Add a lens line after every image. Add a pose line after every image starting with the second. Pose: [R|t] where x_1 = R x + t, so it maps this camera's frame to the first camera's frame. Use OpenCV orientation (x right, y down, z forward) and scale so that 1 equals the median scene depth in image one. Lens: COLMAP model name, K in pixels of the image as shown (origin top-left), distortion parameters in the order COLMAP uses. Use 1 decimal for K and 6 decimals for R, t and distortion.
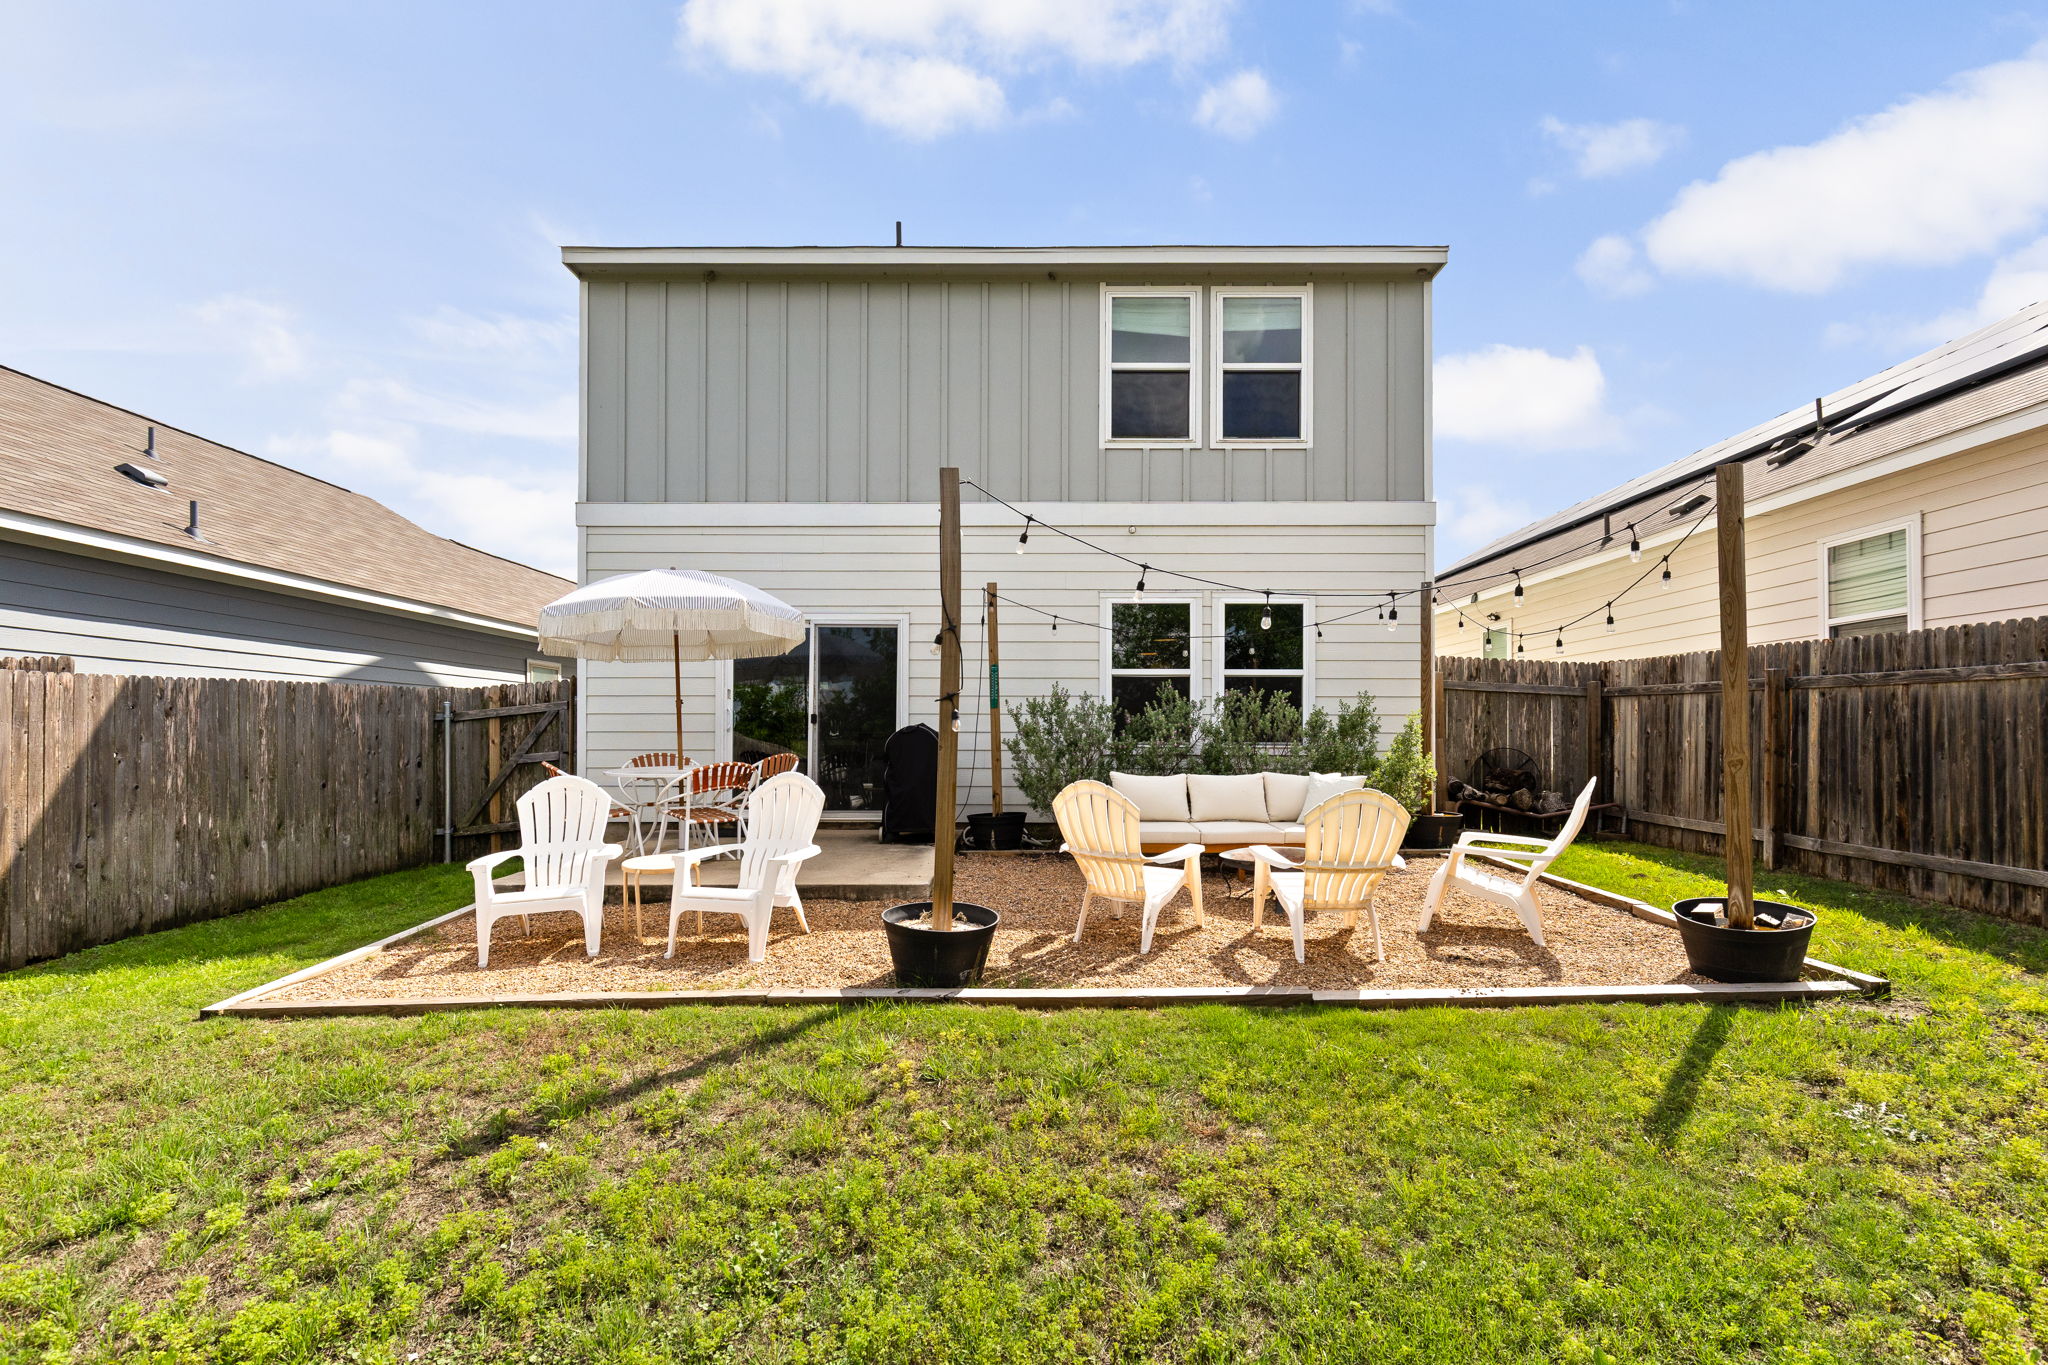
lens RADIAL K [[938.8, 0, 1027.4], [0, 938.8, 727.4], [0, 0, 1]] dist [0.008743, -0.000397]
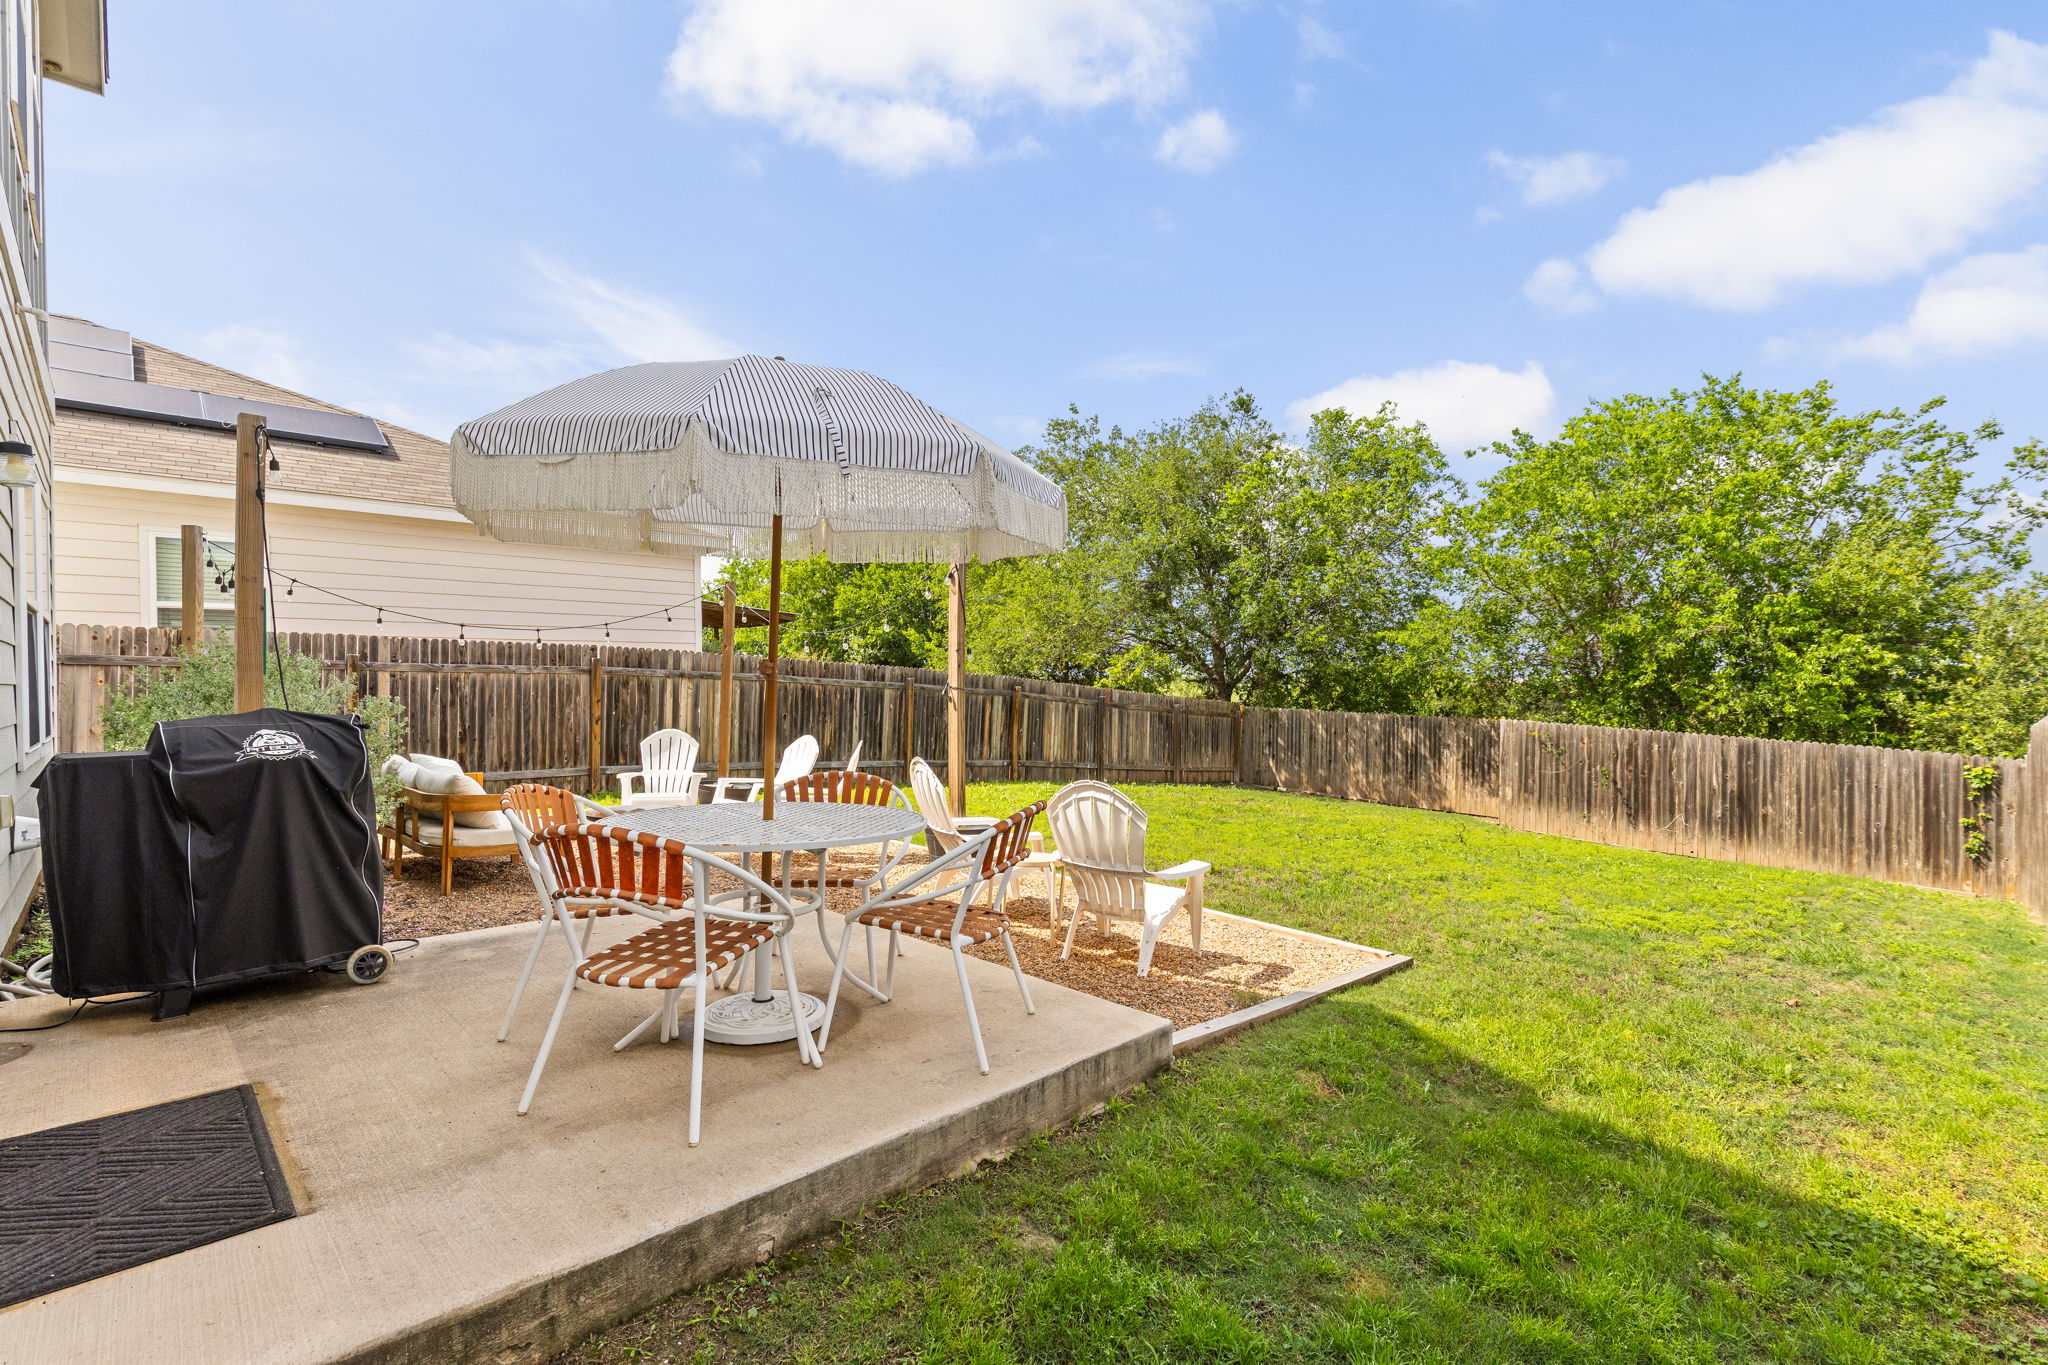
lens RADIAL K [[938.8, 0, 1032.5], [0, 938.8, 682.9], [0, 0, 1]] dist [0.008743, -0.000397]
pose [[-0.707814, 0.001207, 0.706398, -0.696253], [-0.003176, 0.999983, -0.004890, -0.016978], [-0.706392, -0.005705, -0.707798, 1.102124]]
